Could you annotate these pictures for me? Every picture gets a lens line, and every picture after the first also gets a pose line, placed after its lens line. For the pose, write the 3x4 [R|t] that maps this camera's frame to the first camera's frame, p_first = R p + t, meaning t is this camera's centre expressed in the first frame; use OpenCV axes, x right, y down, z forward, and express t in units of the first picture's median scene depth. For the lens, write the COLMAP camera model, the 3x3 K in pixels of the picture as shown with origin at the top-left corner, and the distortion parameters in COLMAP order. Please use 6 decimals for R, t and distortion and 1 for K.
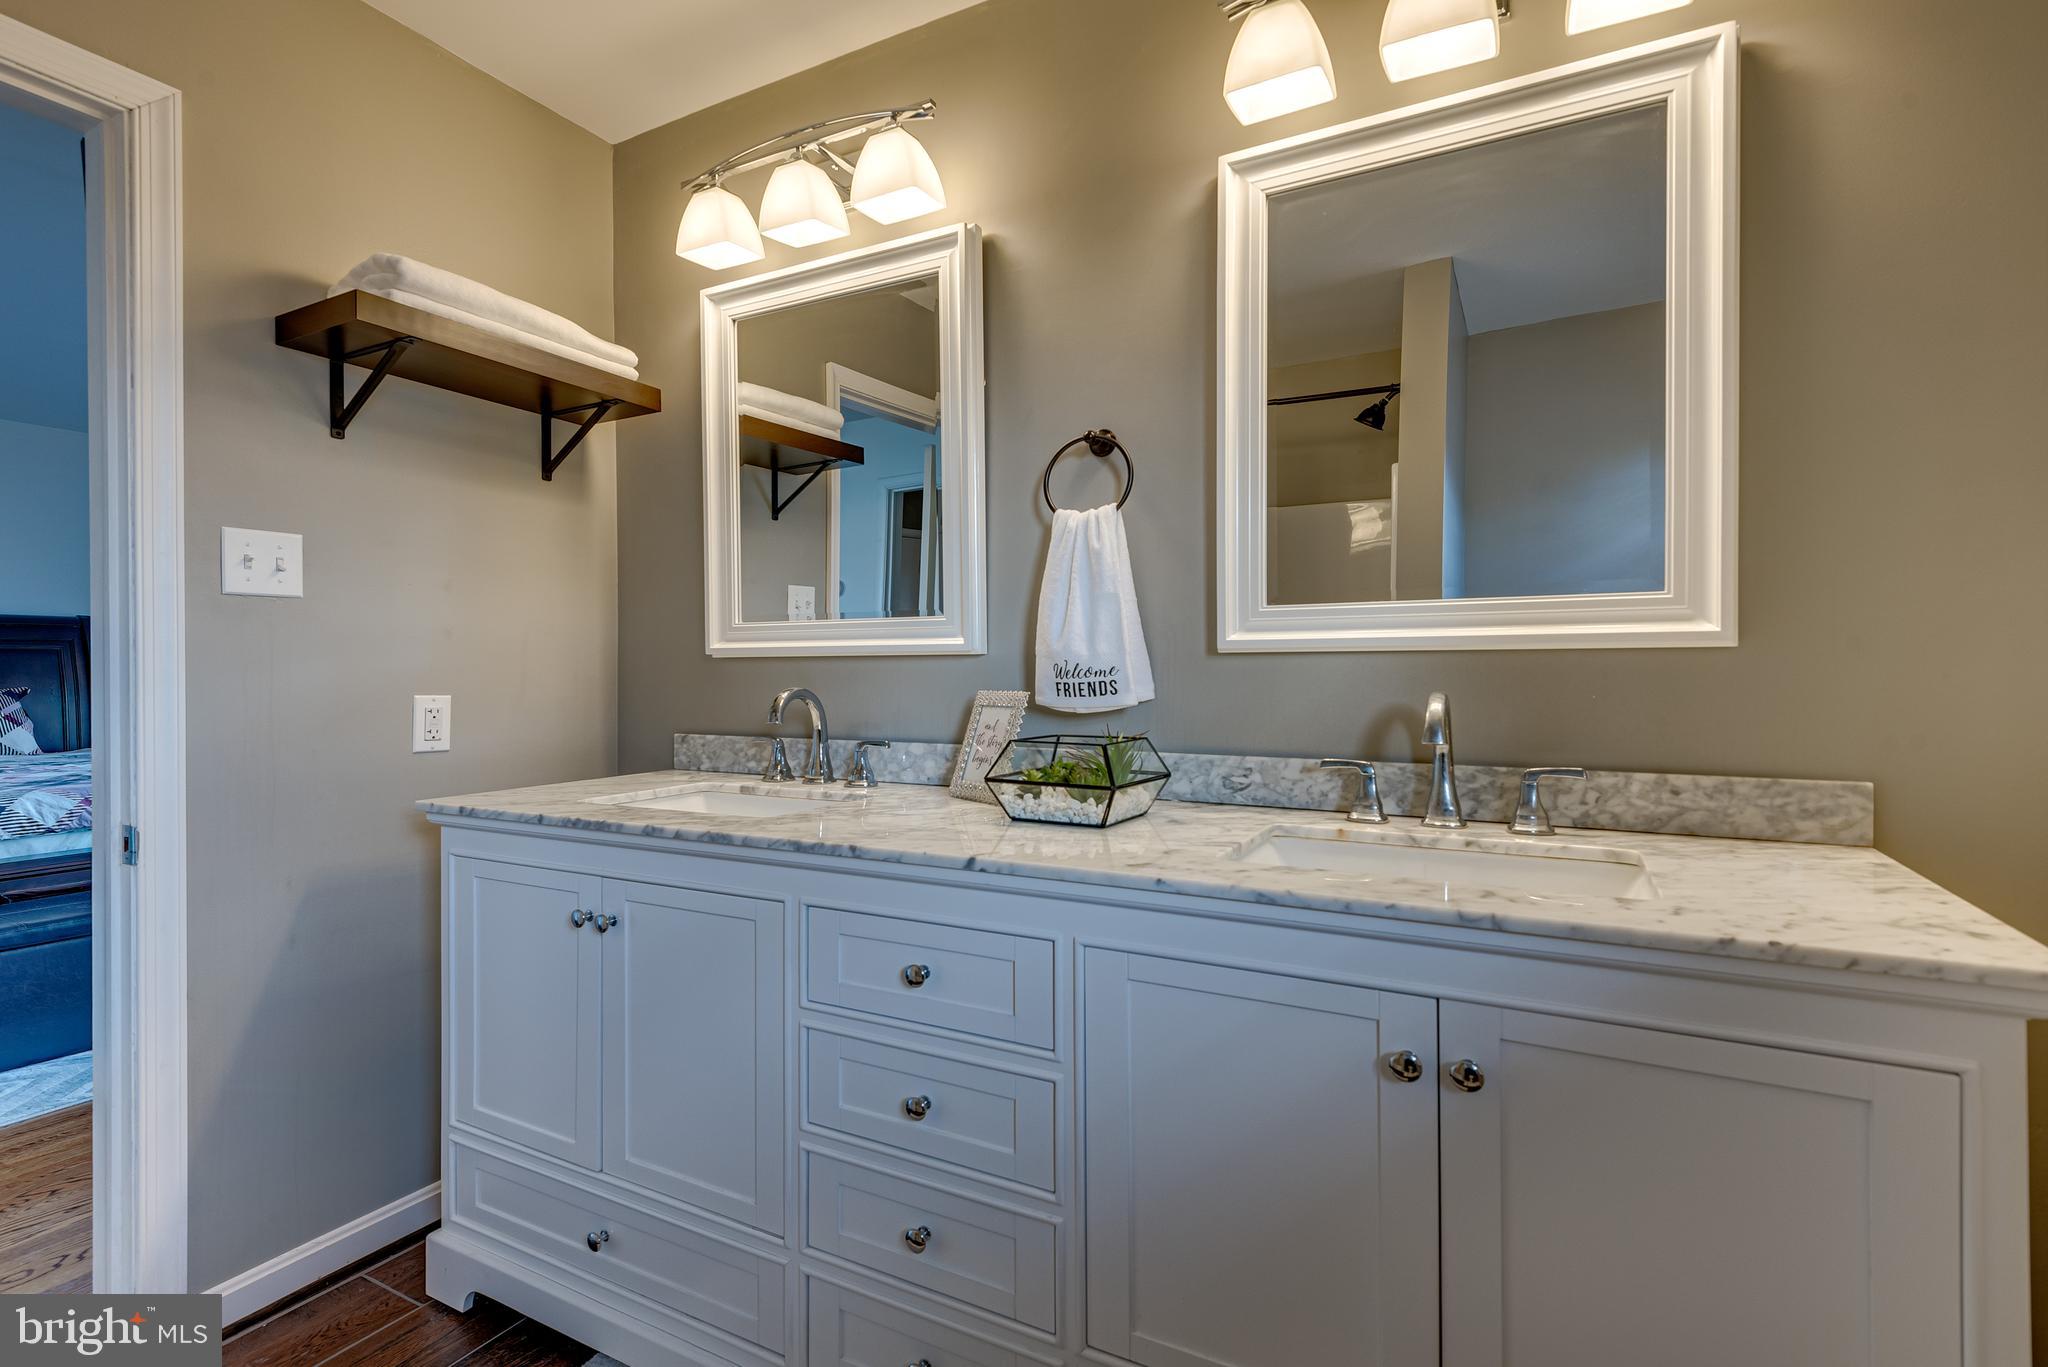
lens RADIAL K [[936.4, 0, 1024.0], [0, 936.4, 683.5], [0, 0, 1]] dist [0.030137, -0.000498]
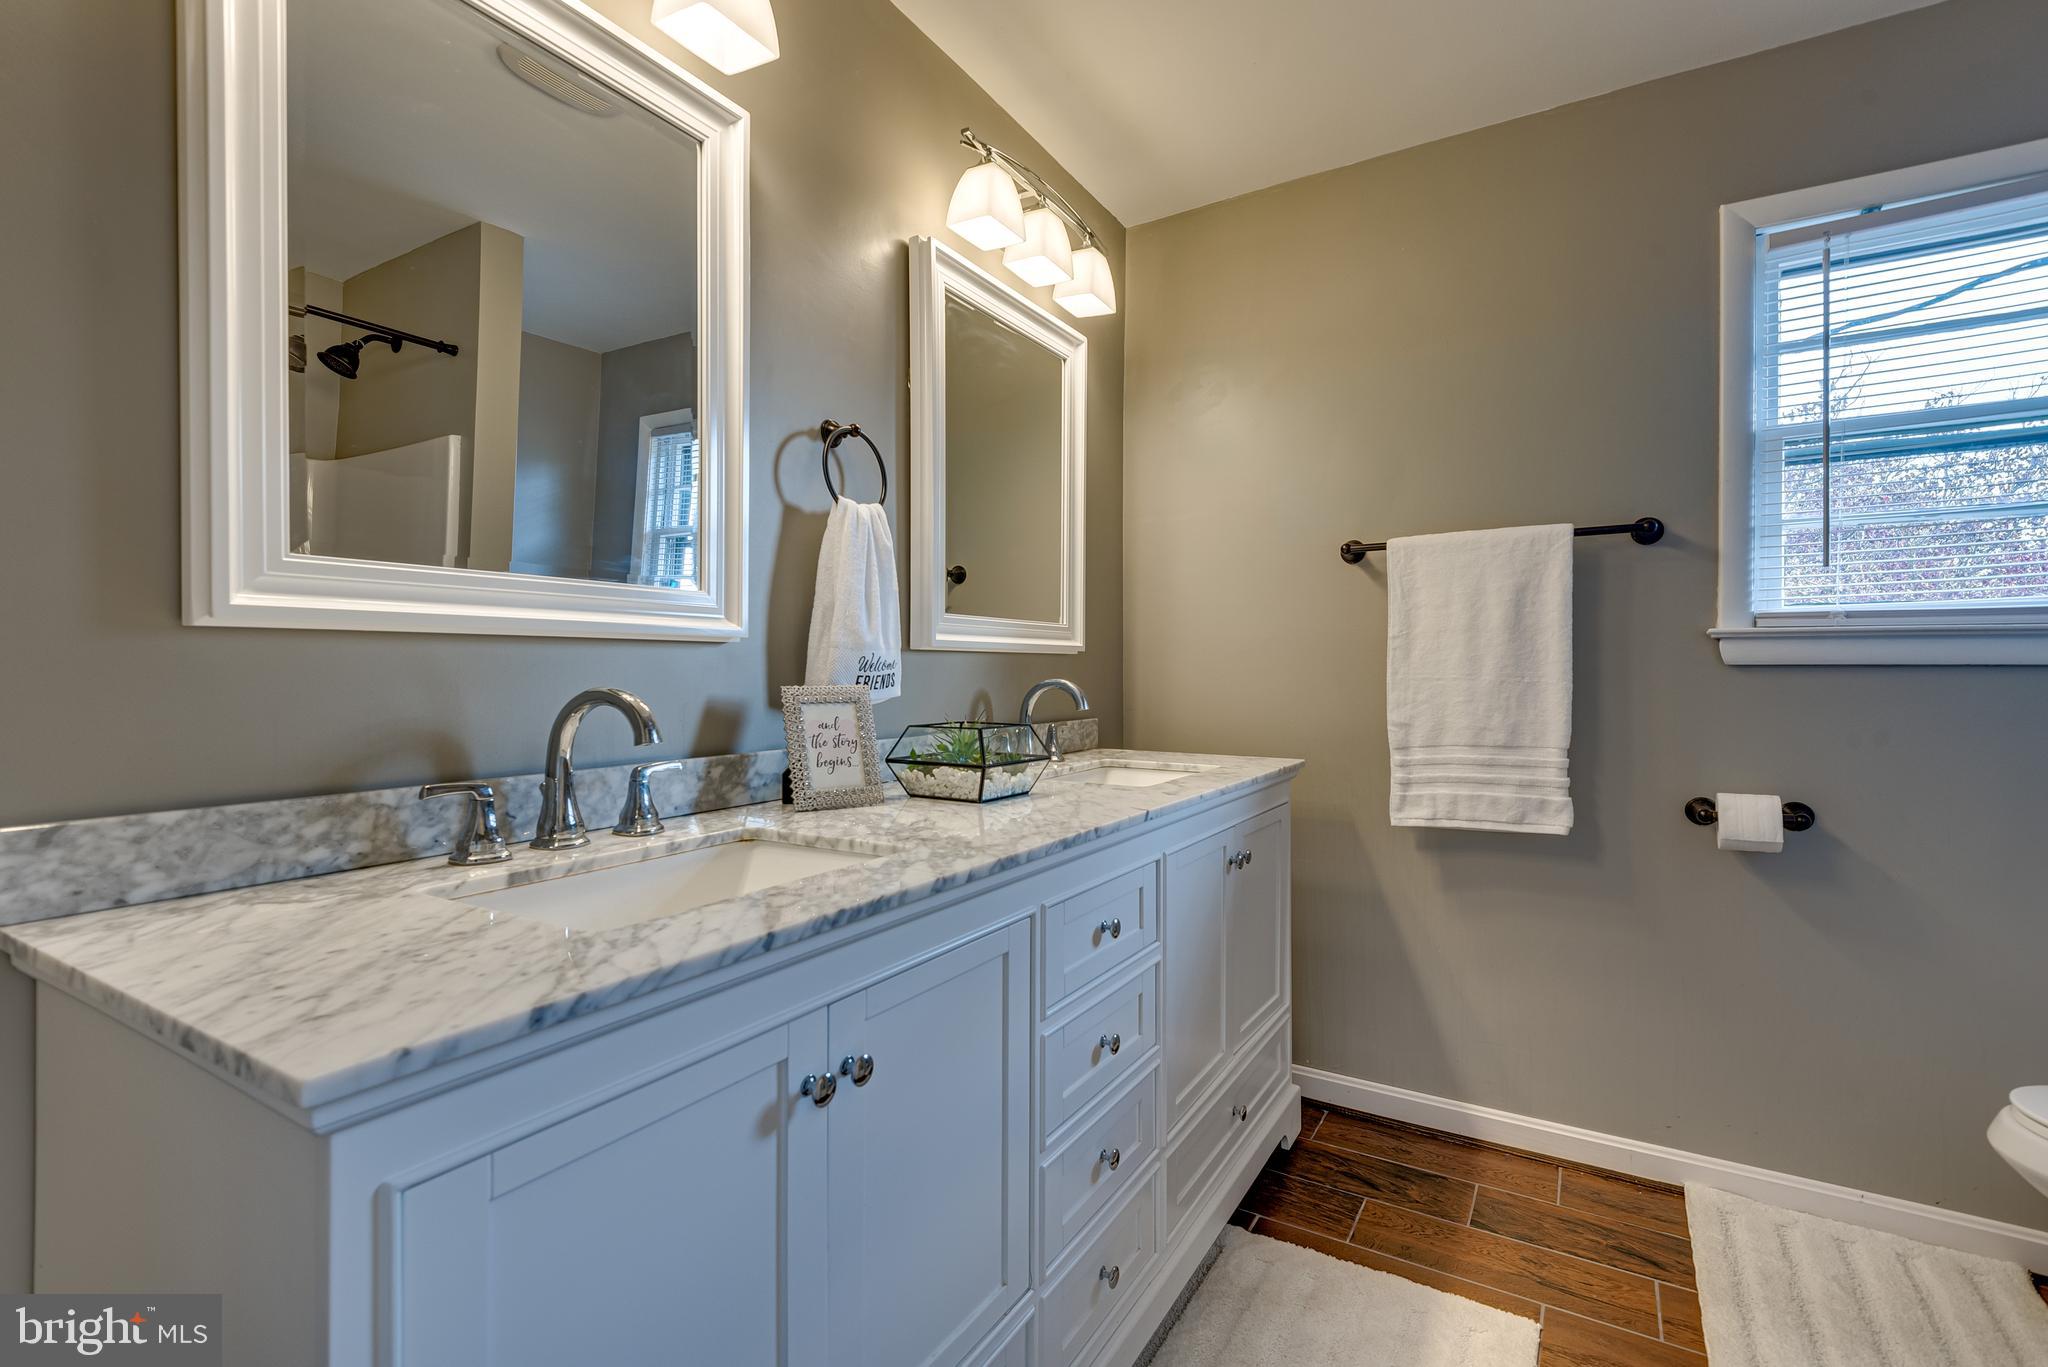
lens RADIAL K [[979.0, 0, 1024.0], [0, 979.0, 683.5], [0, 0, 1]] dist [0.000950, 0.000005]
pose [[0.038197, -0.010881, 0.999211, -0.989635], [0.014007, 0.999848, 0.010353, -0.001255], [-0.999172, 0.013601, 0.038344, 0.796182]]
